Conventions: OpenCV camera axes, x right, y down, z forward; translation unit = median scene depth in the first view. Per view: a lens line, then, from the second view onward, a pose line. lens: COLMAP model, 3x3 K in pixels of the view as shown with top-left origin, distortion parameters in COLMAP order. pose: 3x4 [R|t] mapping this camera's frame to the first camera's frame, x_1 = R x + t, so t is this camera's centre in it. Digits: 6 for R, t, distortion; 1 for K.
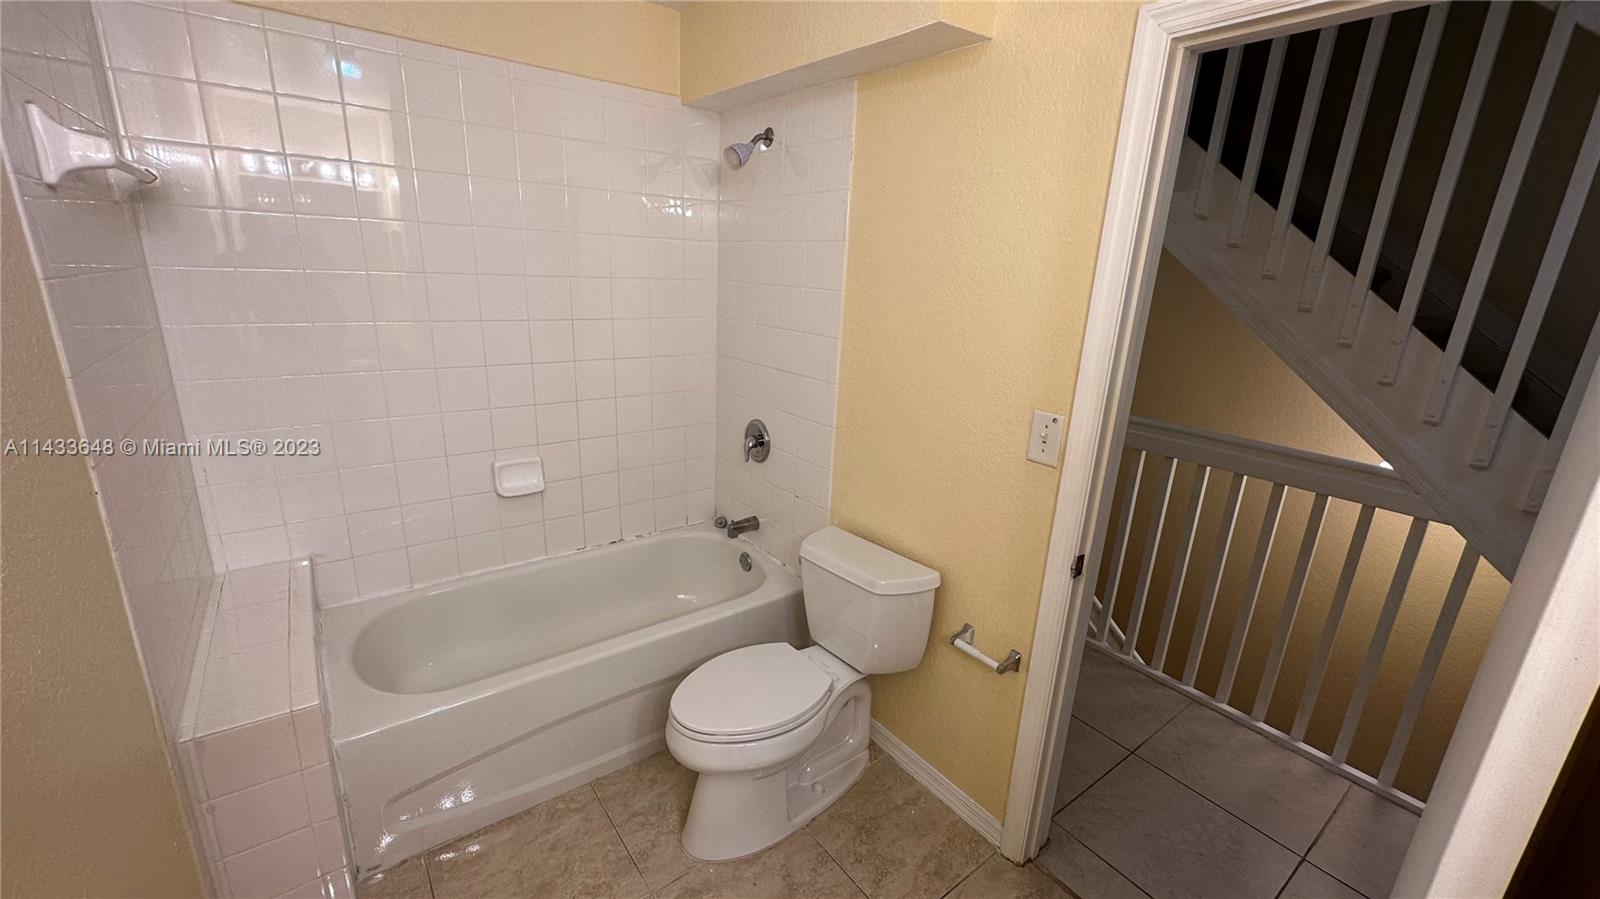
lens RADIAL K [[639.2, 0, 800.0], [0, 639.2, 449.5], [0, 0, 1]] dist [0.001425, 0.000043]
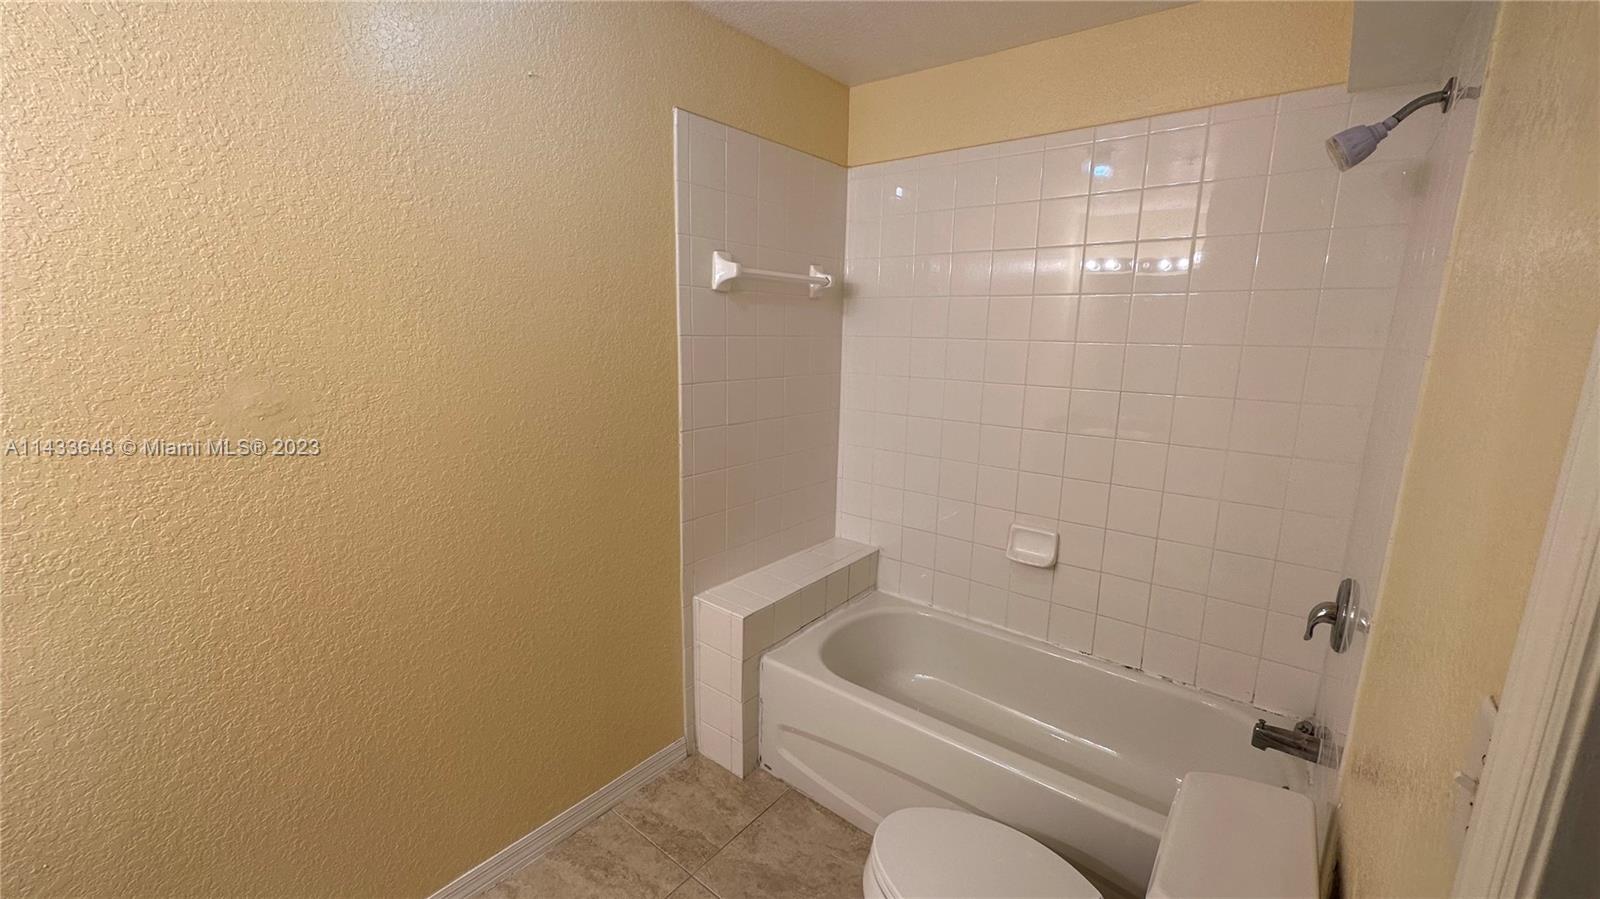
lens RADIAL K [[639.2, 0, 800.0], [0, 639.2, 449.5], [0, 0, 1]] dist [0.001425, 0.000043]
pose [[0.243038, 0.145816, -0.958994, 0.405122], [-0.272217, 0.959162, 0.076853, -0.080230], [0.931037, 0.242376, 0.272806, 0.399857]]
